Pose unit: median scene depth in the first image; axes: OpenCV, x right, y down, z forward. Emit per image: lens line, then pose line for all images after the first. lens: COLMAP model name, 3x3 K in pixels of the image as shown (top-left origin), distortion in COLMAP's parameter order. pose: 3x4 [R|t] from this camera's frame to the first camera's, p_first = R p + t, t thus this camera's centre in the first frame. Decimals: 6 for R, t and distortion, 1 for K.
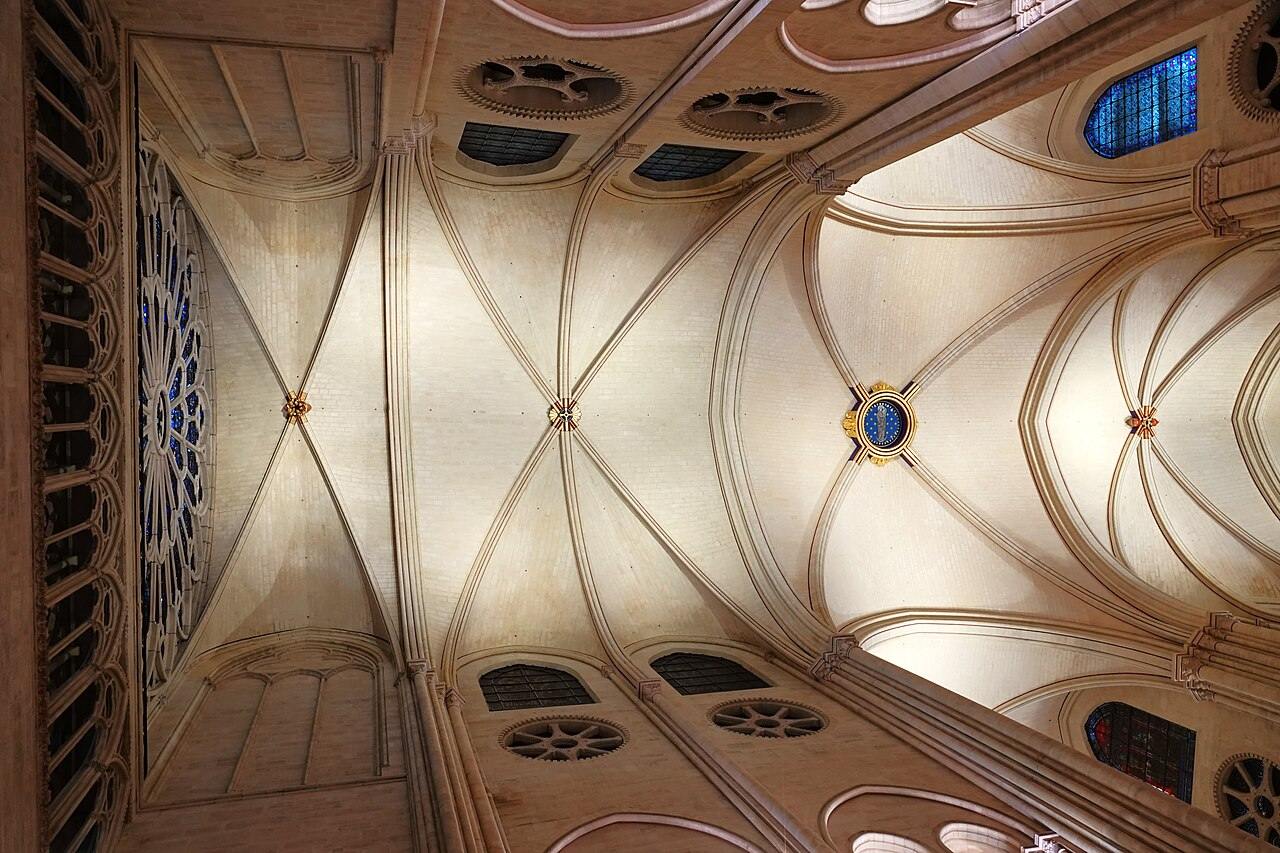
lens RADIAL K [[873.1, 0, 637.4], [0, 873.1, 427.6], [0, 0, 1]] dist [0.000536, 0.002168]
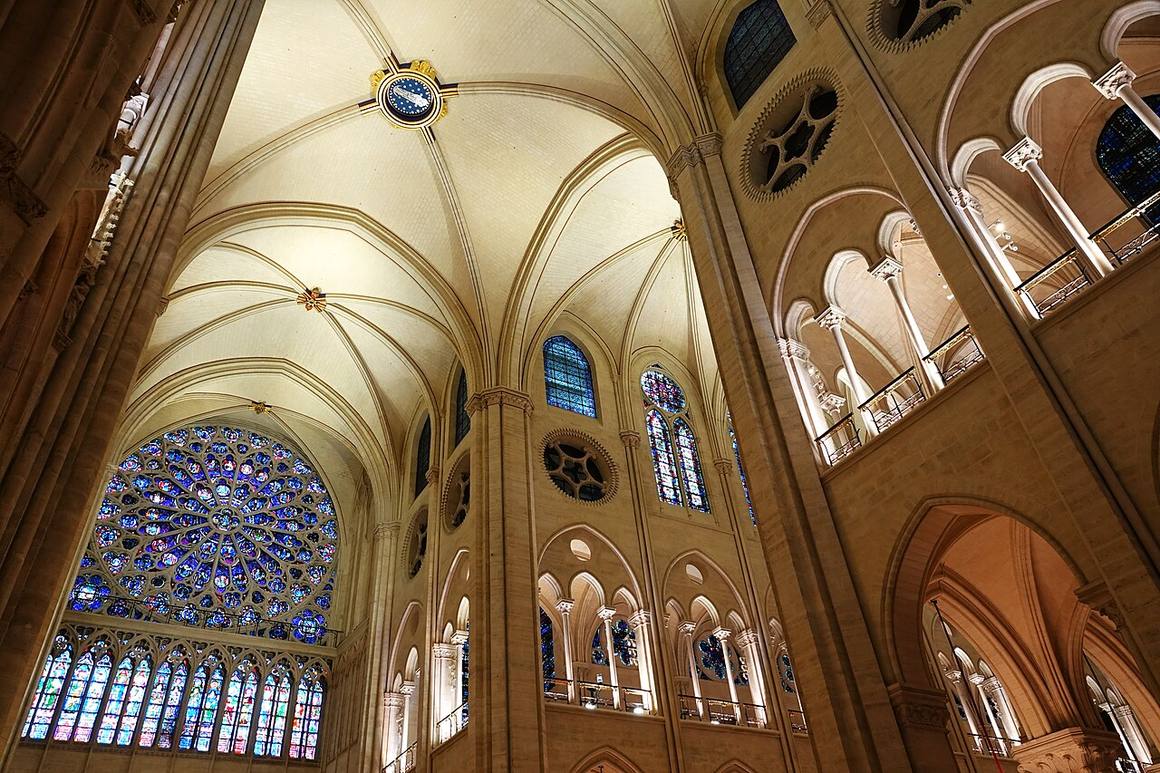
lens RADIAL K [[791.2, 0, 579.4], [0, 791.2, 384.7], [0, 0, 1]] dist [0.000536, 0.002168]
pose [[-0.485825, 0.768296, 0.416767, 0.058039], [-0.836575, -0.270596, -0.476360, 0.199769], [-0.253210, -0.580085, 0.774200, 0.023662]]
